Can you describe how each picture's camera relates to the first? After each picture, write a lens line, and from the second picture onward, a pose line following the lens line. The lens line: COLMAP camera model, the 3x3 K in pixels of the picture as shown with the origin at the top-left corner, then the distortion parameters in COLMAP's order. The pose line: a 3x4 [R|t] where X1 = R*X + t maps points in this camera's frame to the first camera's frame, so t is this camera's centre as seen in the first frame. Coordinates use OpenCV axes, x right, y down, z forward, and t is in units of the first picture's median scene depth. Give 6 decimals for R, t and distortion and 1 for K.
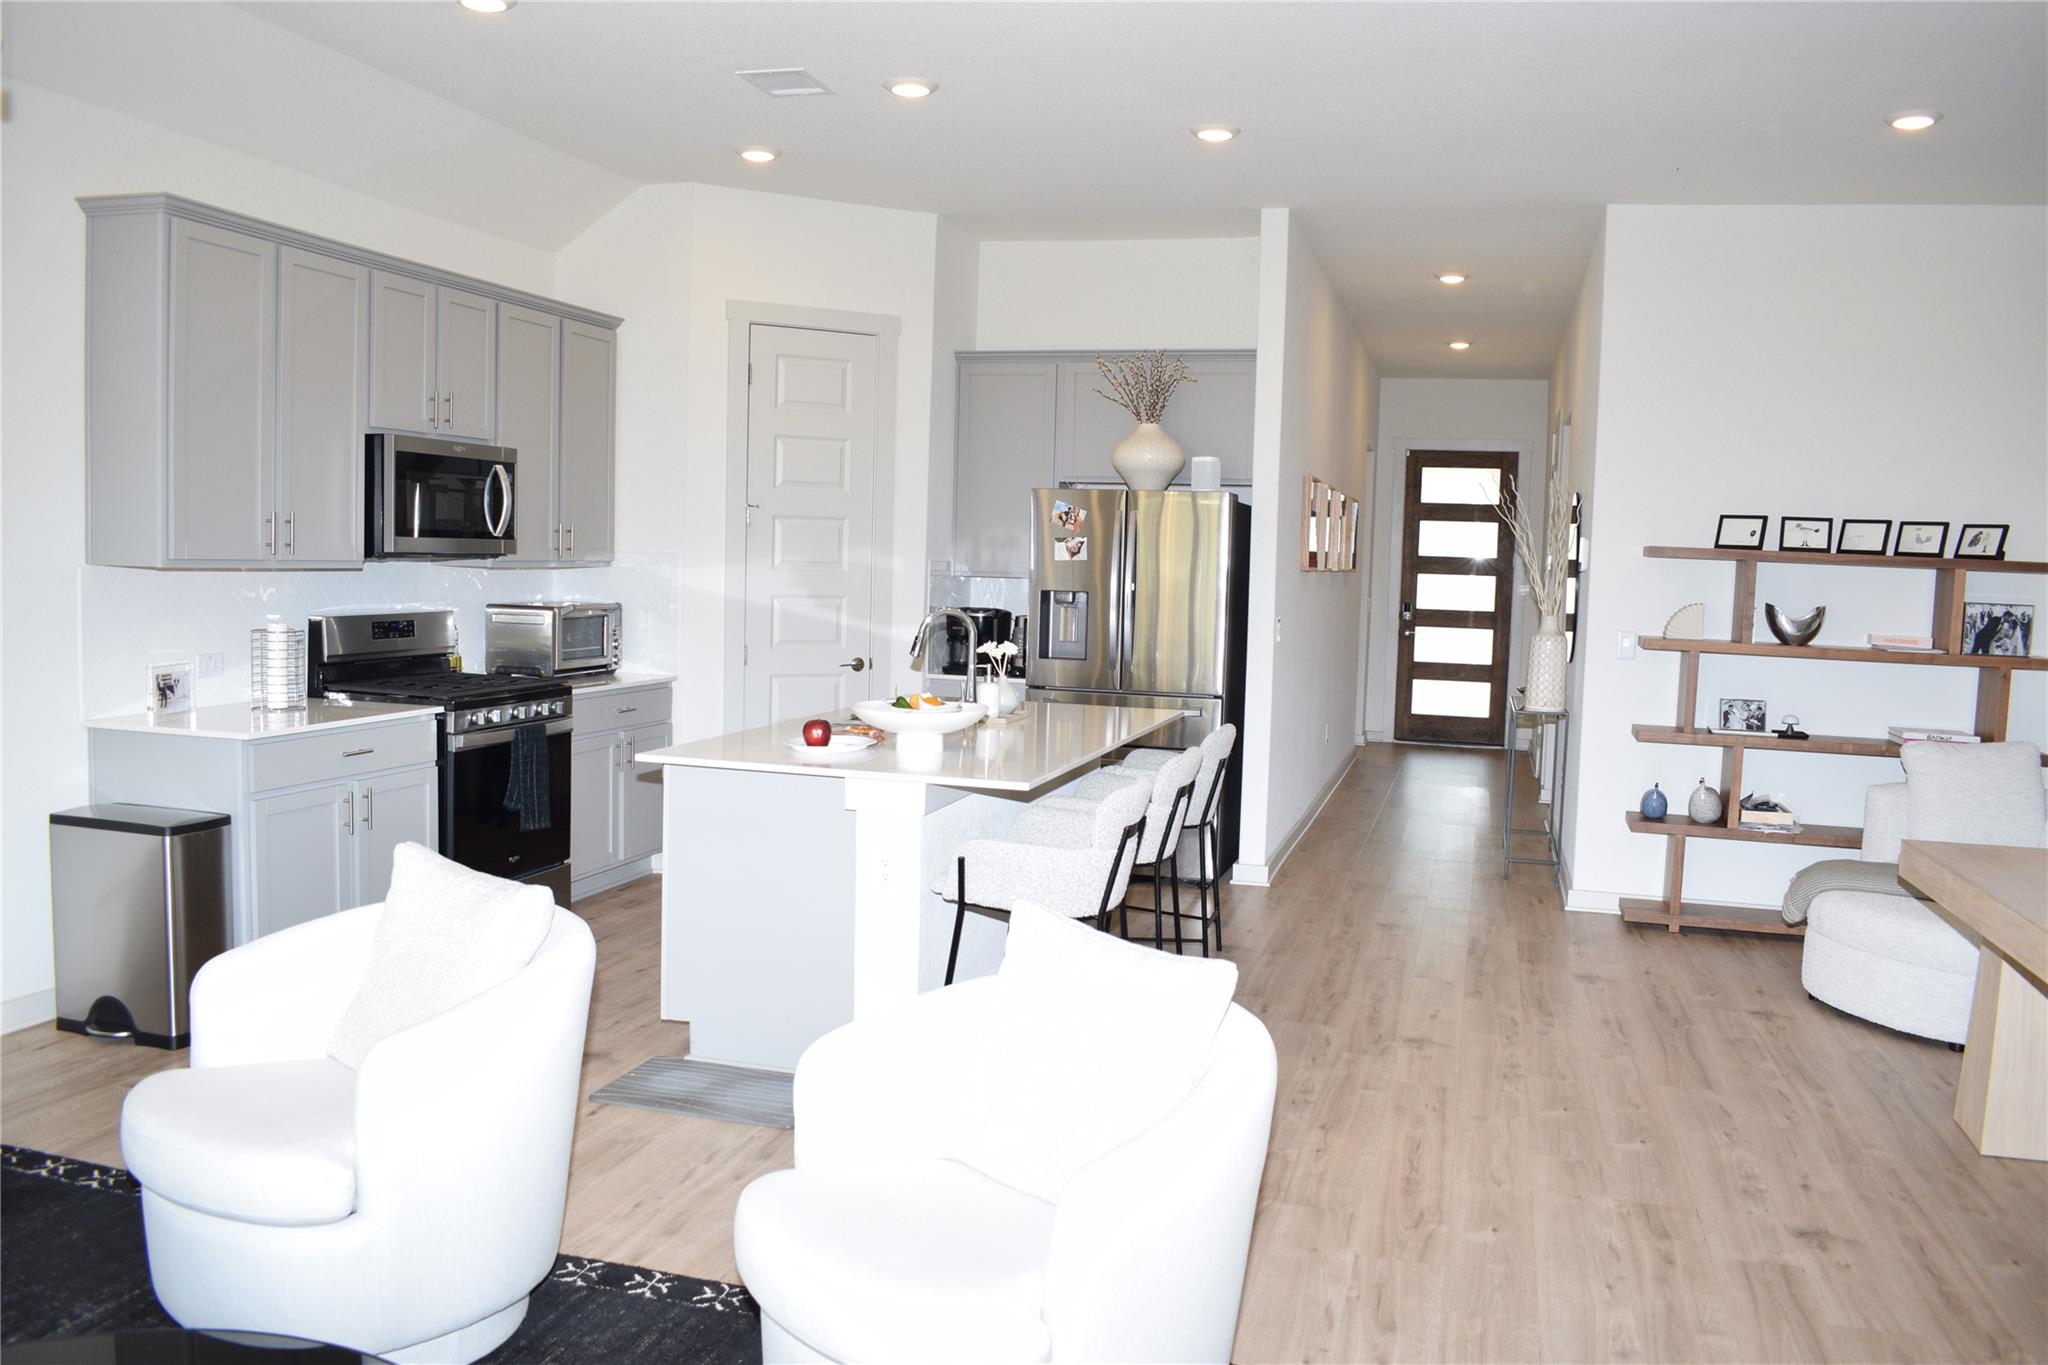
lens RADIAL K [[1597.7, 0, 1041.6], [0, 1597.7, 686.6], [0, 0, 1]] dist [-0.095354, 0.010157]
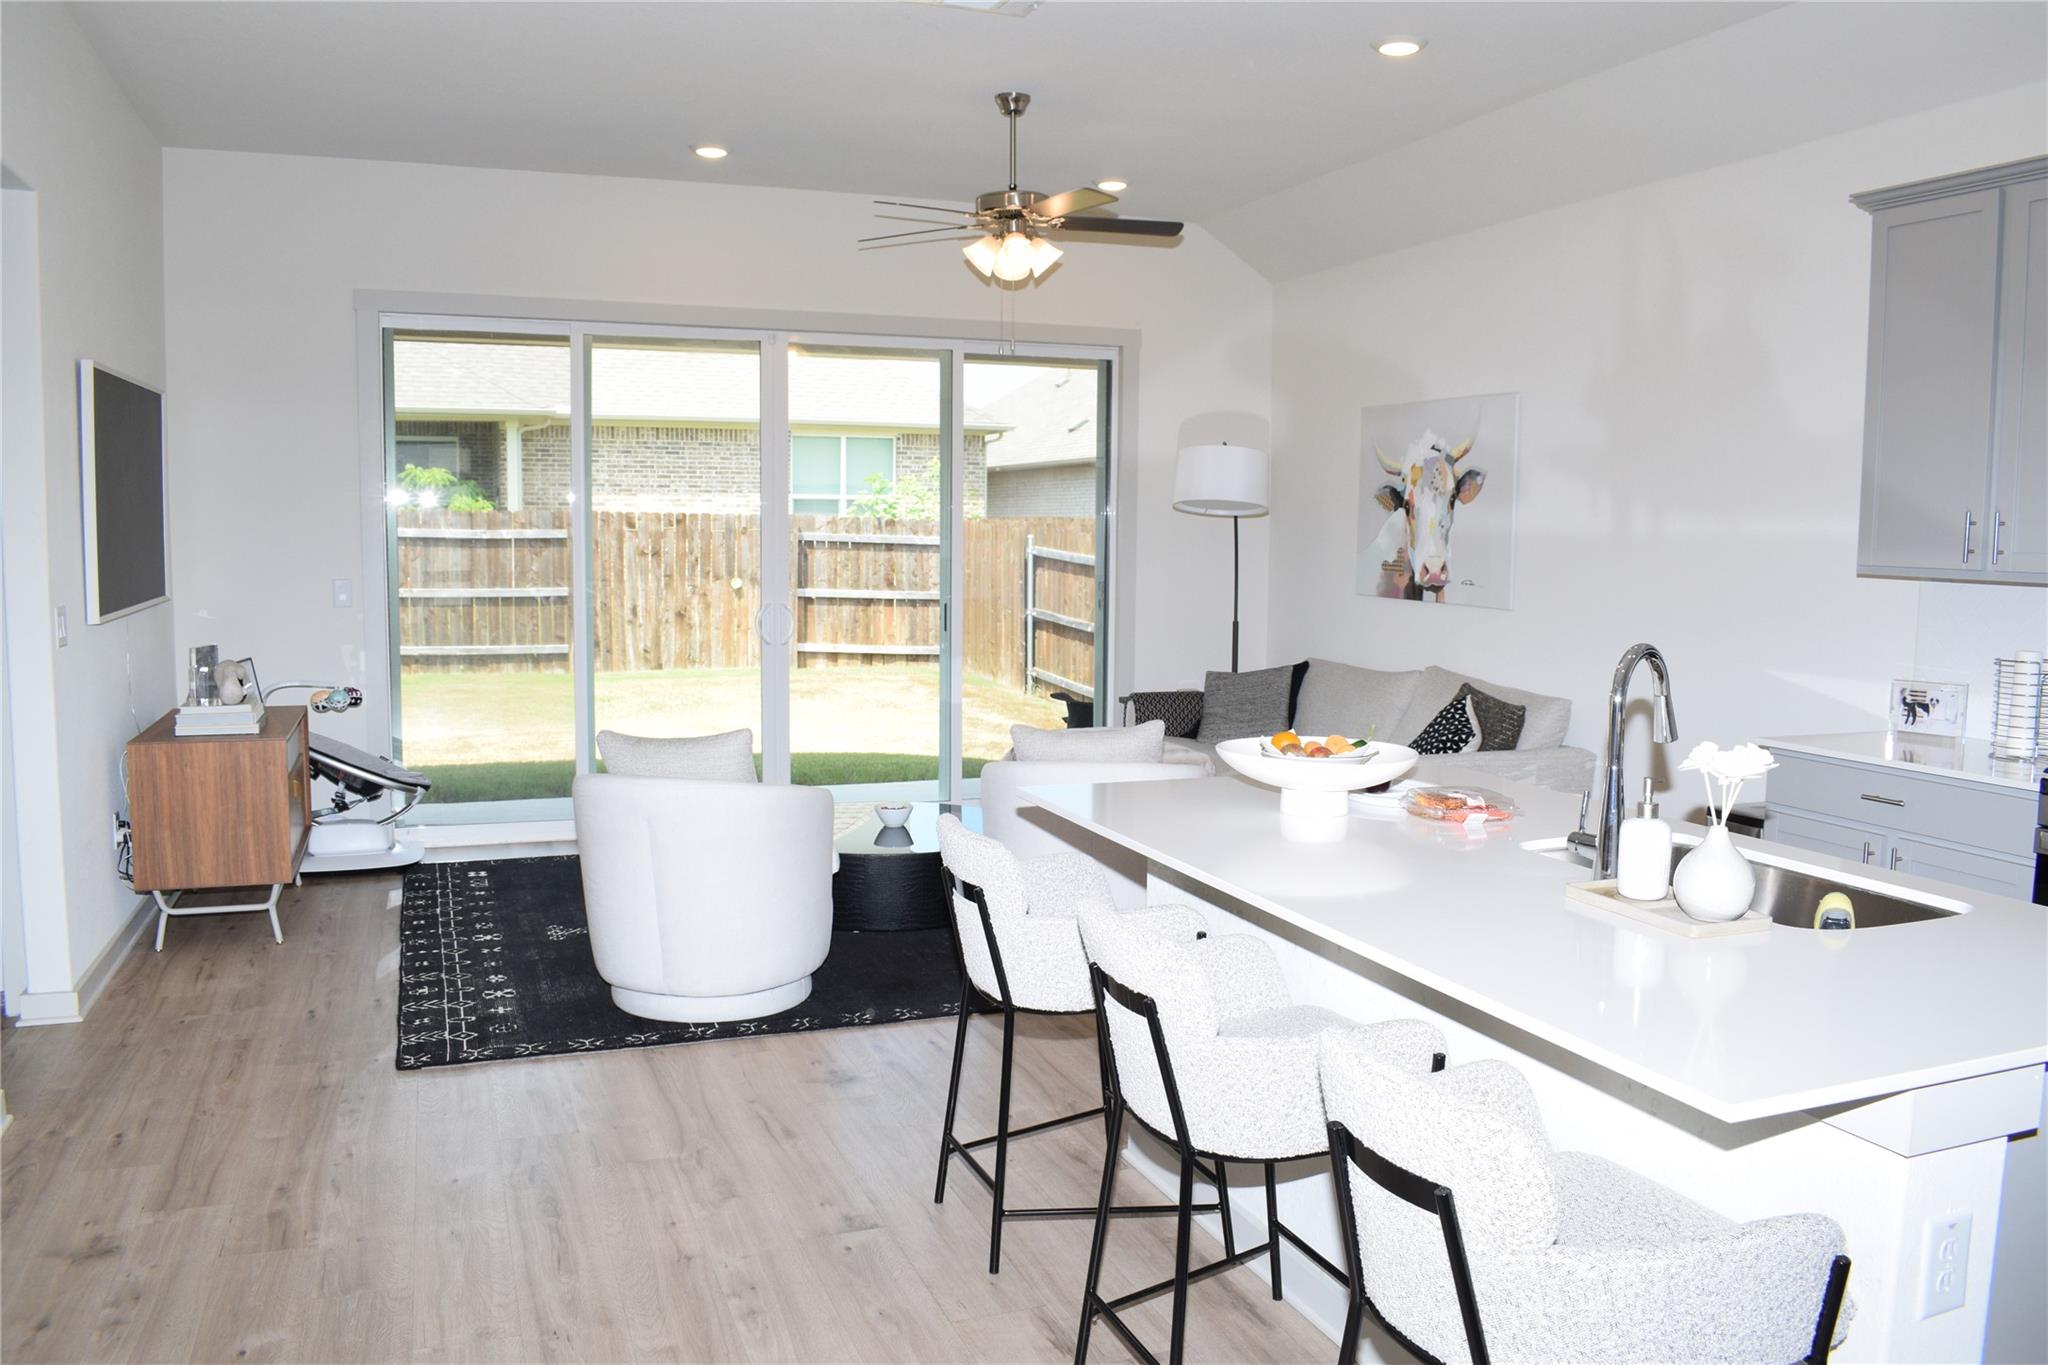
lens RADIAL K [[1606.5, 0, 1040.3], [0, 1606.5, 686.5], [0, 0, 1]] dist [-0.097677, 0.017765]
pose [[-0.802893, 0.020857, -0.595758, 0.330684], [-0.083653, 0.985557, 0.147241, -0.081554], [0.590224, 0.168056, -0.789552, 1.116530]]
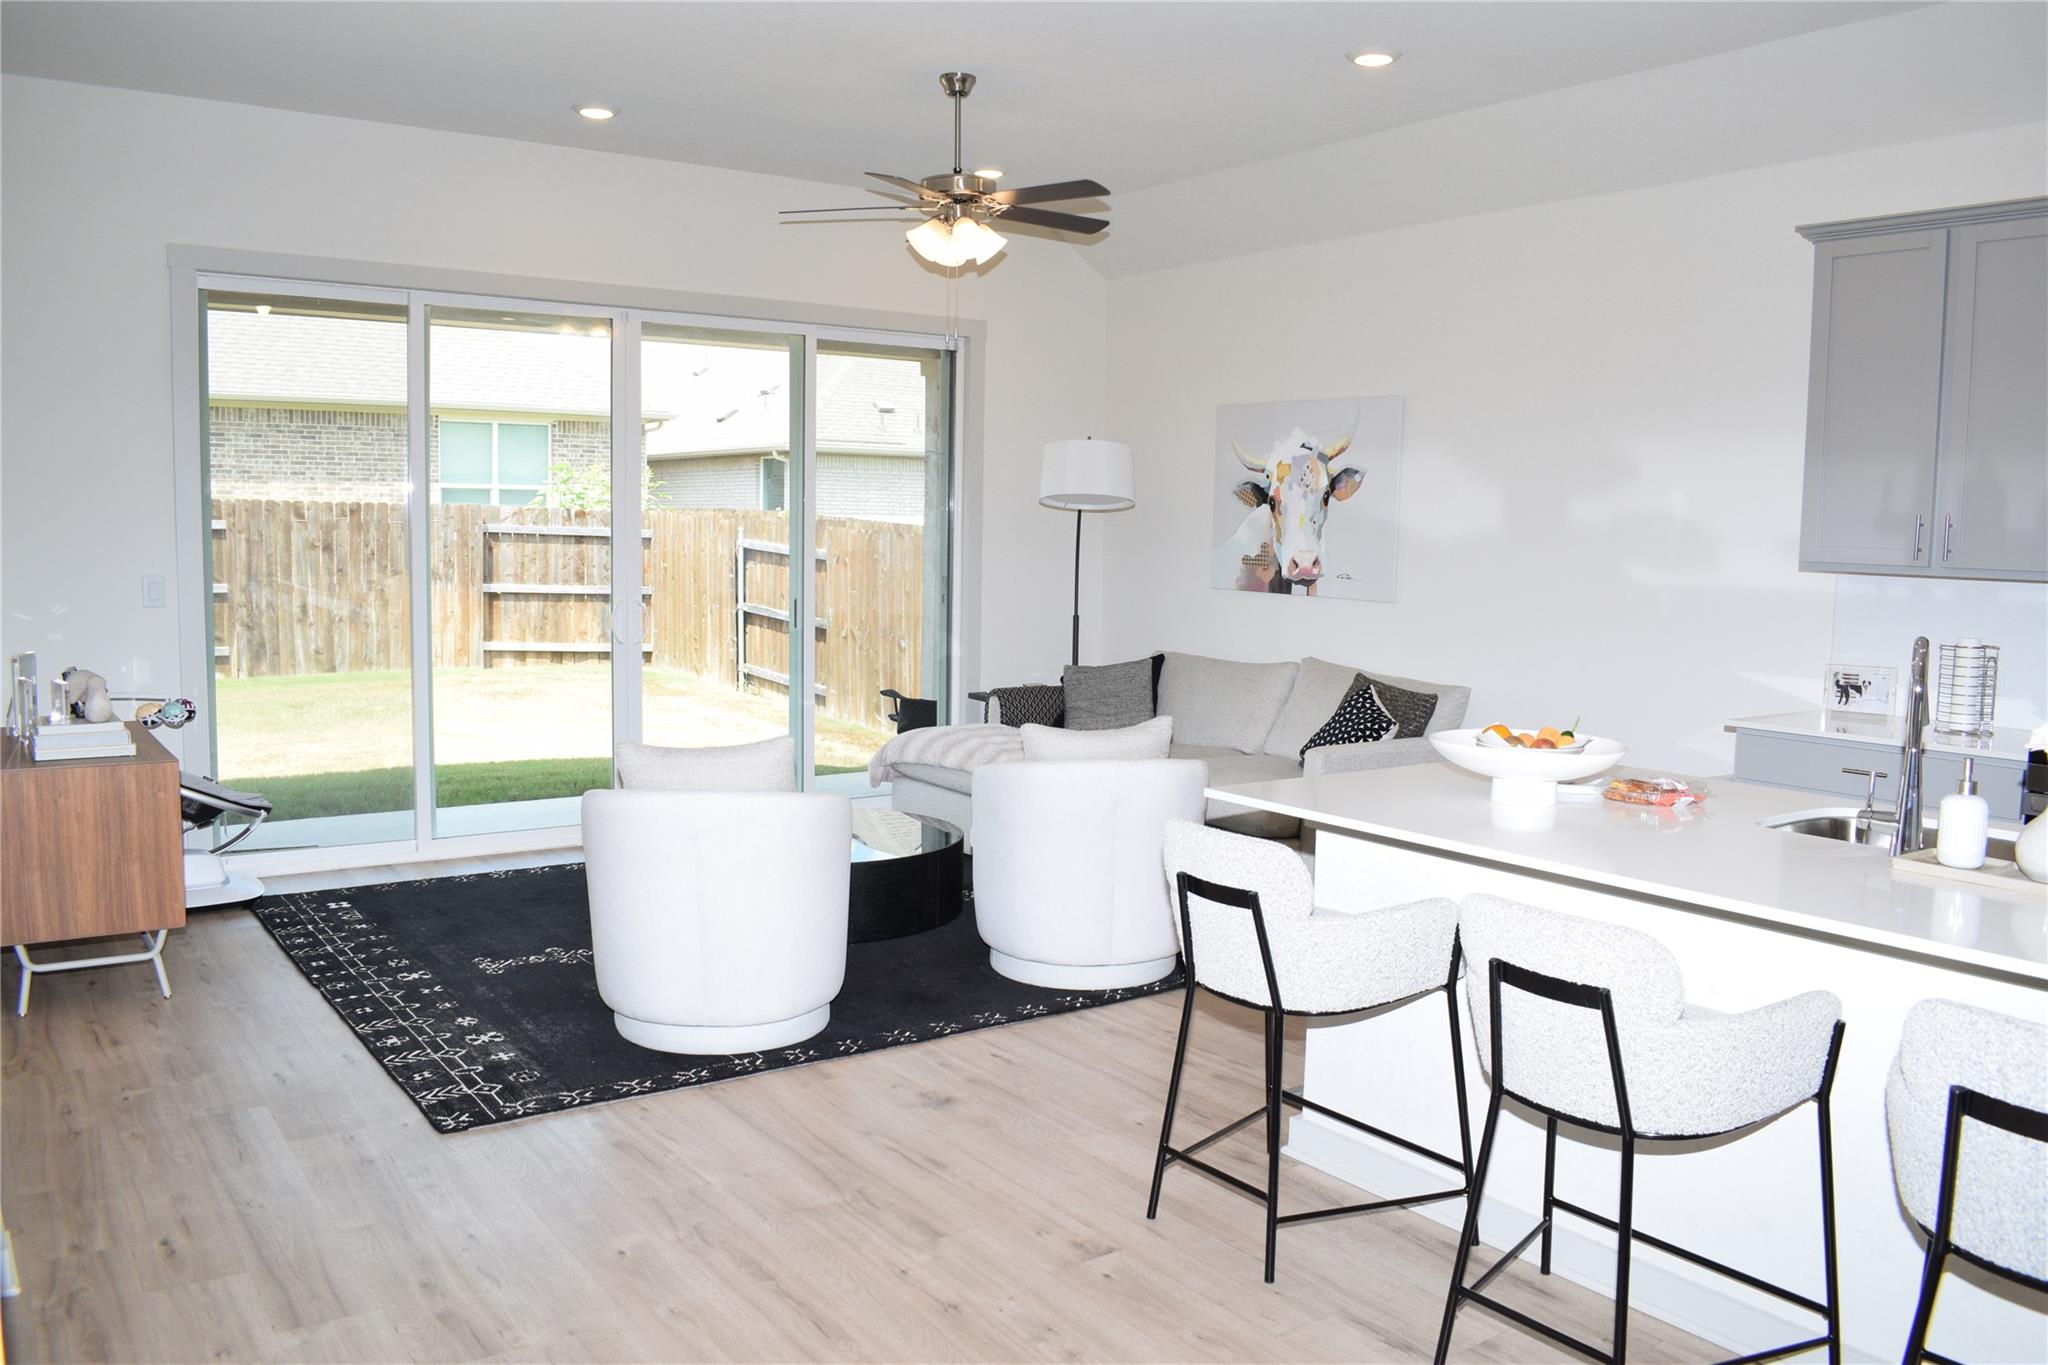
lens RADIAL K [[1606.5, 0, 1040.3], [0, 1606.5, 686.5], [0, 0, 1]] dist [-0.097677, 0.017765]
pose [[-0.626620, 0.036981, -0.778447, 0.470050], [-0.101163, 0.986562, 0.128300, -0.062150], [0.772731, 0.159146, -0.614458, 0.958395]]
